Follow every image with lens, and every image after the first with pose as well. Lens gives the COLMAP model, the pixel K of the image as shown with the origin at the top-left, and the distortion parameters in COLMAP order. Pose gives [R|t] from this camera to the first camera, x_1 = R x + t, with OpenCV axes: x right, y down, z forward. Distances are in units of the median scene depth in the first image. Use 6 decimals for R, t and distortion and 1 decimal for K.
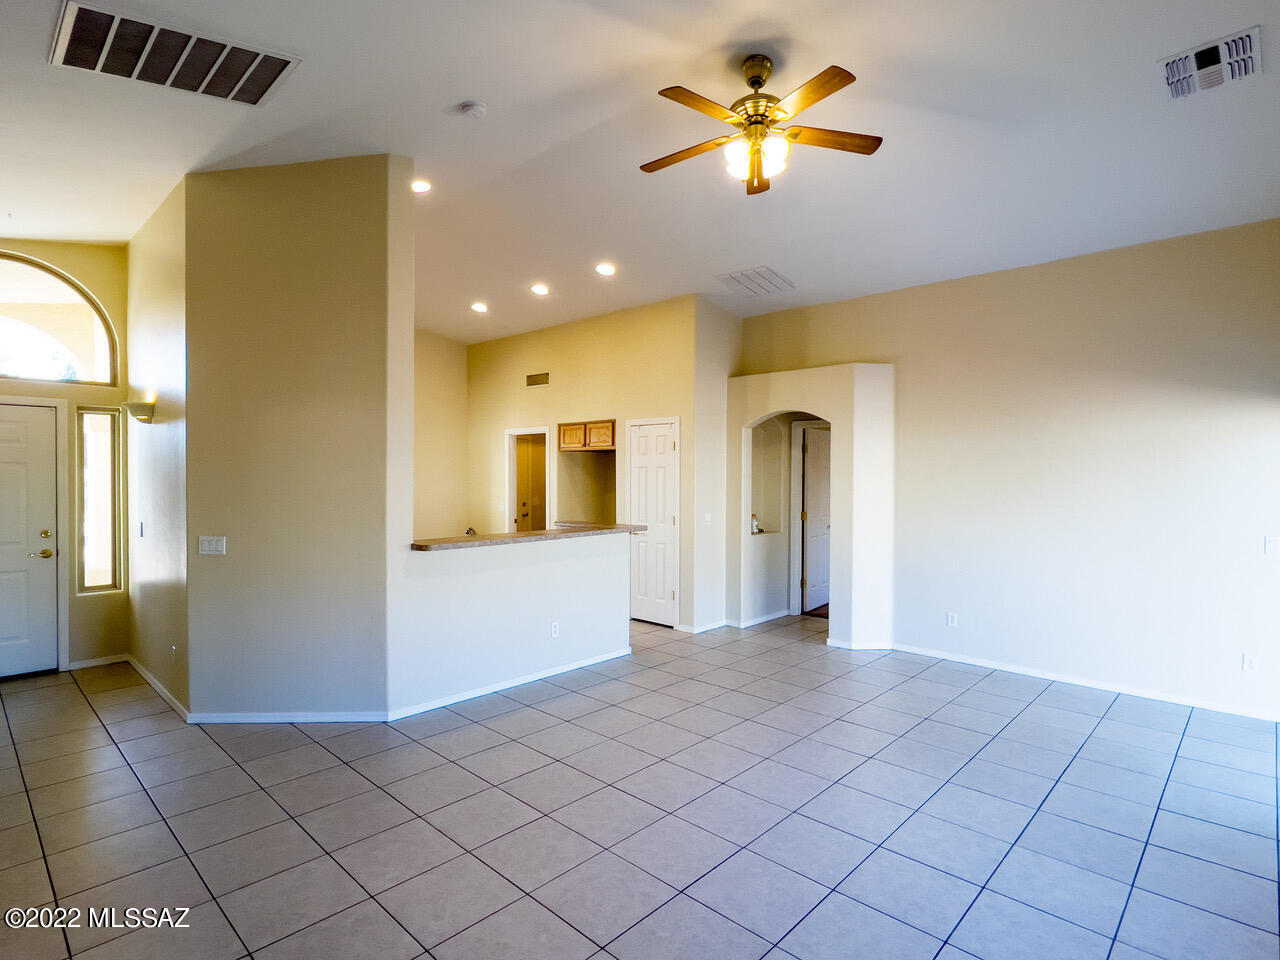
lens RADIAL K [[664.1, 0, 640.0], [0, 664.1, 480.0], [0, 0, 1]] dist [-0.003742, 0.000114]
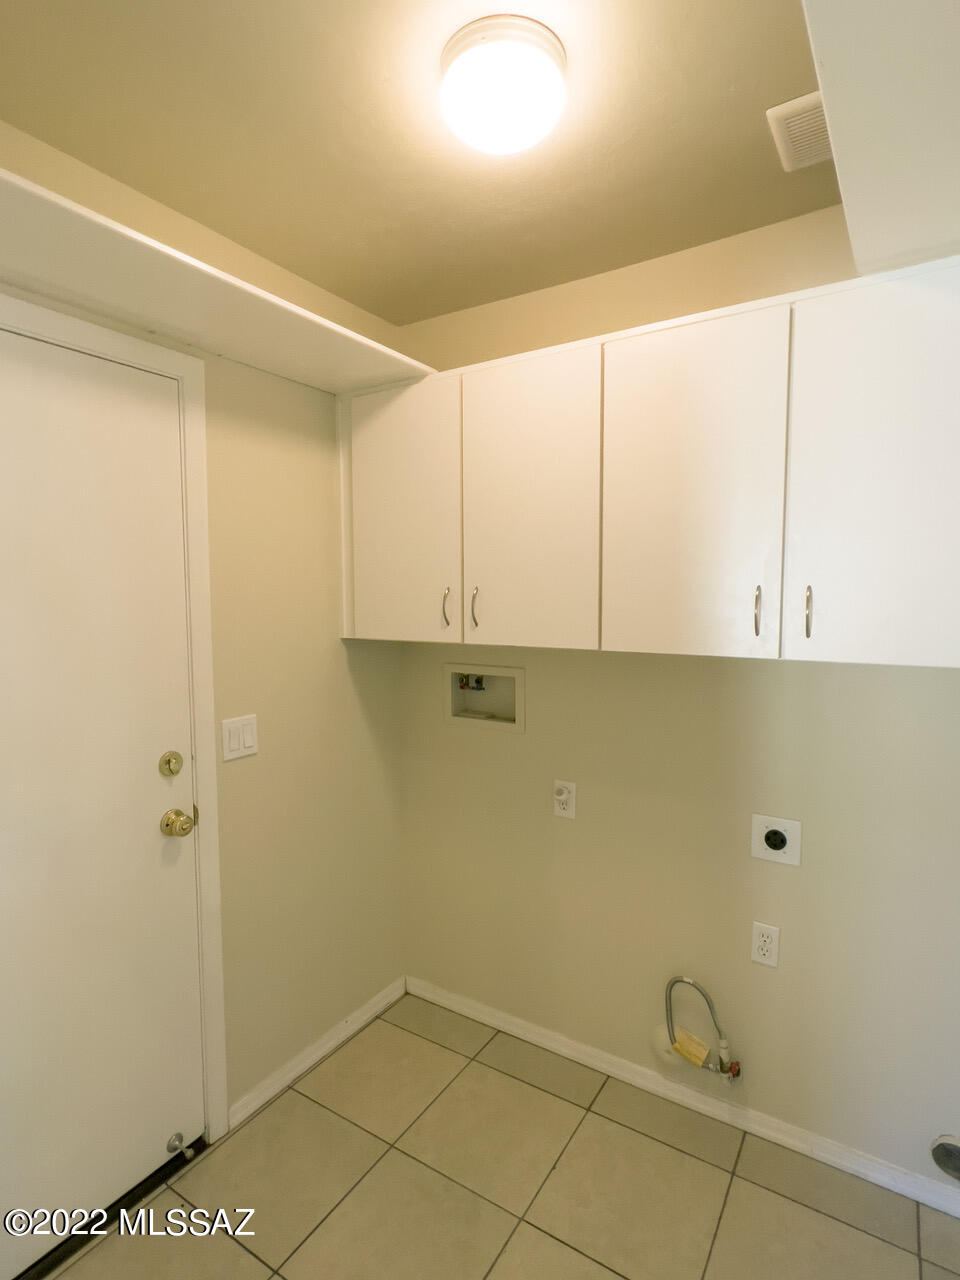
lens RADIAL K [[664.1, 0, 480.0], [0, 664.1, 640.0], [0, 0, 1]] dist [-0.003742, 0.000114]
pose [[0.980796, -0.020374, 0.193969, -0.164048], [0.008320, 0.997994, 0.062756, -0.006742], [-0.194858, -0.059937, 0.978998, 1.043440]]
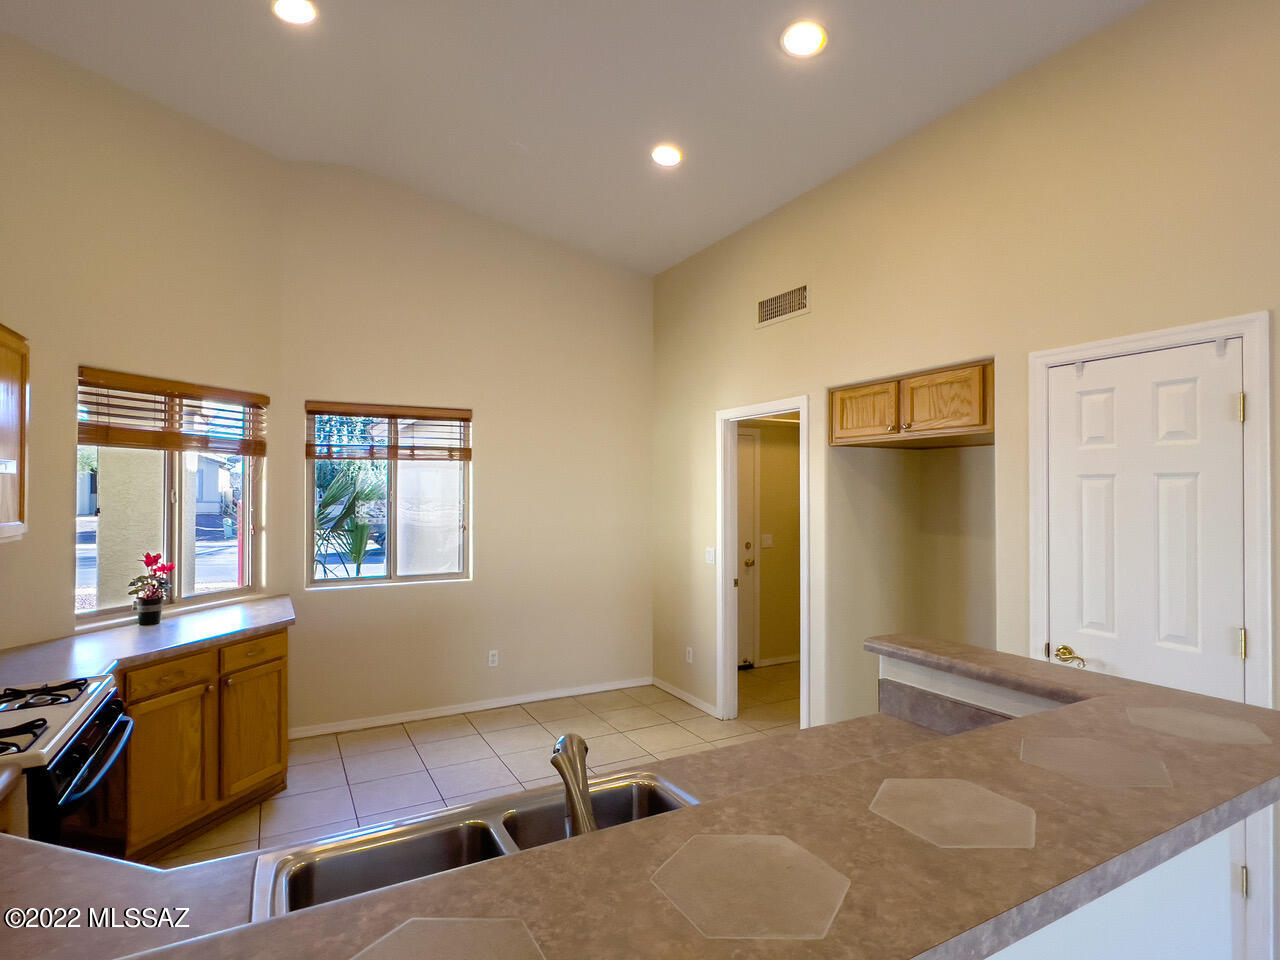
lens RADIAL K [[664.1, 0, 640.0], [0, 664.1, 480.0], [0, 0, 1]] dist [-0.003742, 0.000114]
pose [[0.951642, -0.003745, -0.307185, -0.107132], [-0.005504, 0.999557, -0.029239, -0.004761], [0.307159, 0.029516, 0.951200, 0.518137]]
